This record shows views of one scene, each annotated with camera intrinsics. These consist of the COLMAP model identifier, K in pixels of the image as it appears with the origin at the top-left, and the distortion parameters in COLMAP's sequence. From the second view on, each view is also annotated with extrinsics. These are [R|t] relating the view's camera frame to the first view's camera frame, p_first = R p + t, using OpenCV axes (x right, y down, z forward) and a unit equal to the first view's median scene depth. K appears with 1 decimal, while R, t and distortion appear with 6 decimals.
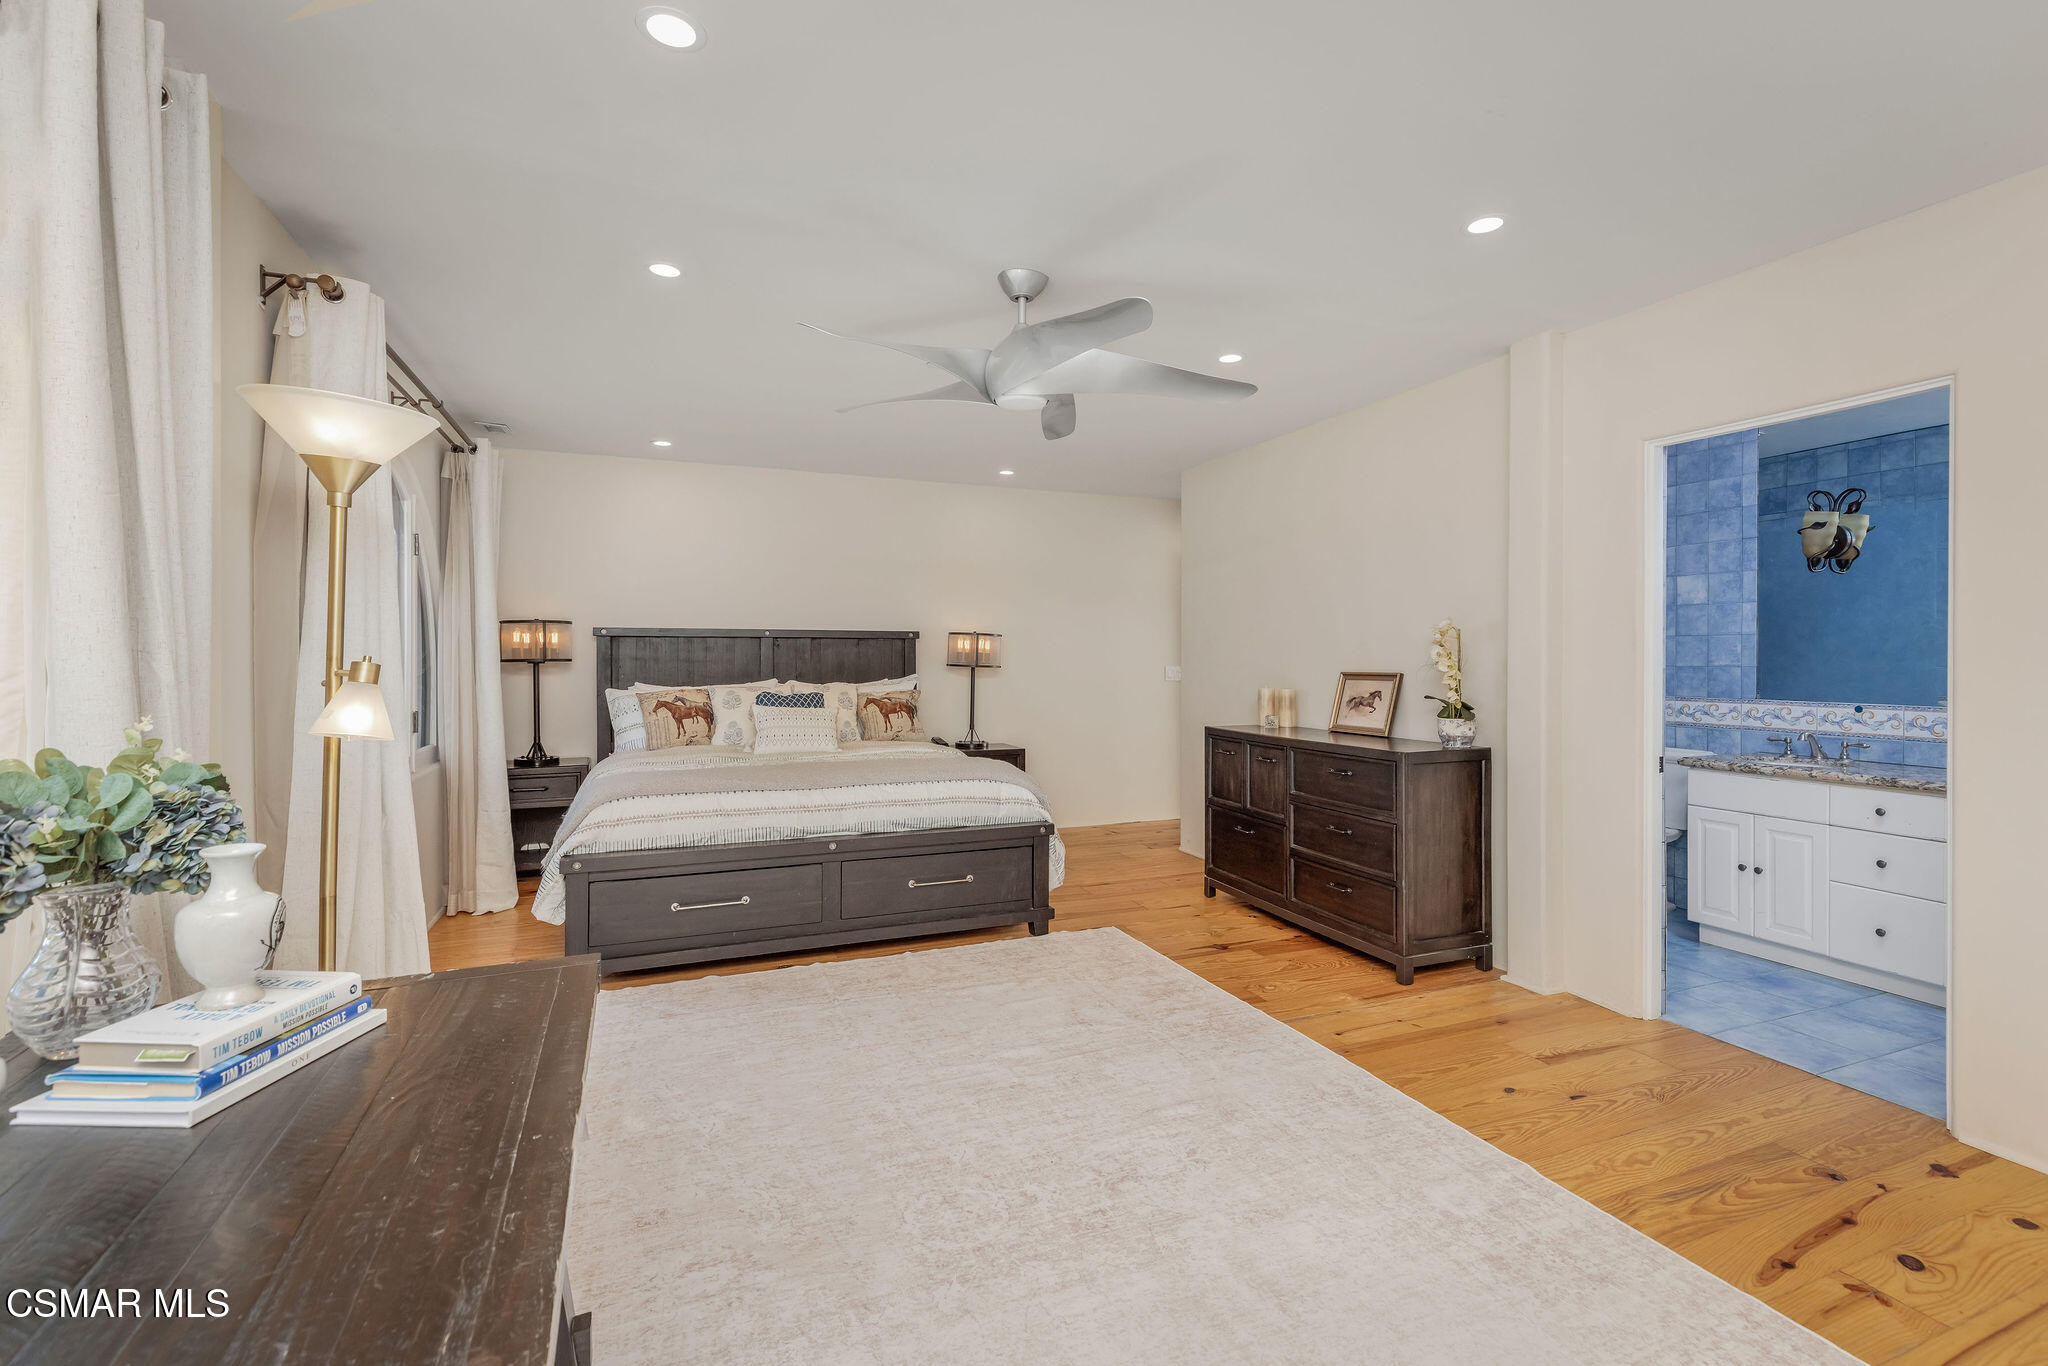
lens RADIAL K [[914.0, 0, 1015.7], [0, 914.0, 664.3], [0, 0, 1]] dist [0.002448, -0.001762]
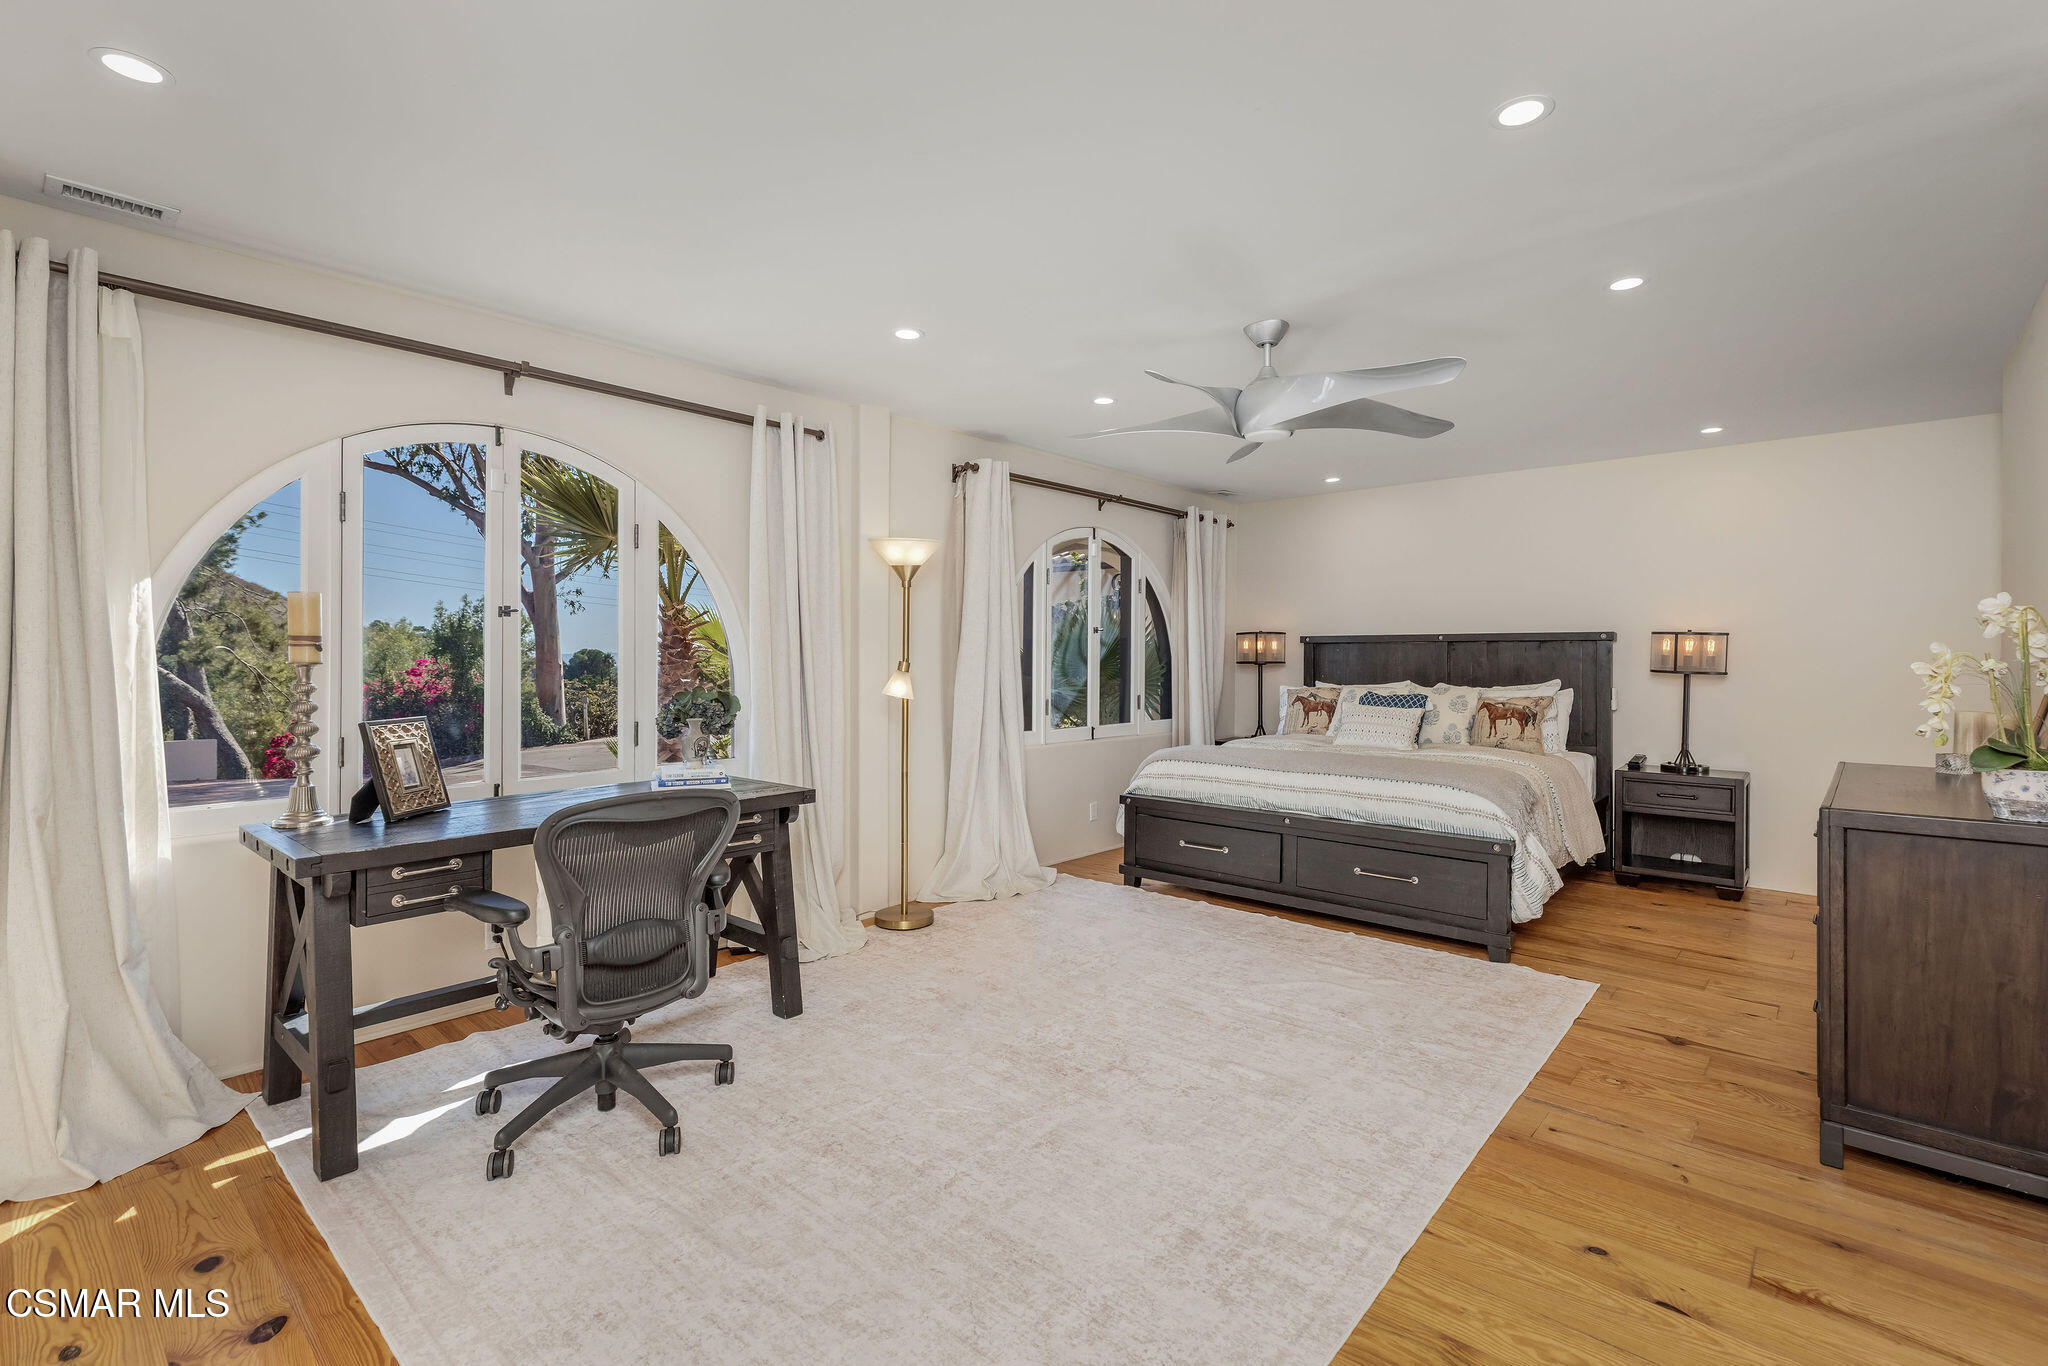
lens RADIAL K [[914.0, 0, 1045.3], [0, 914.0, 679.6], [0, 0, 1]] dist [0.002448, -0.001762]
pose [[0.449181, 0.024512, -0.893105, 0.706393], [-0.008825, 0.999697, 0.022999, -0.008637], [0.893397, -0.002449, 0.449261, 0.189771]]
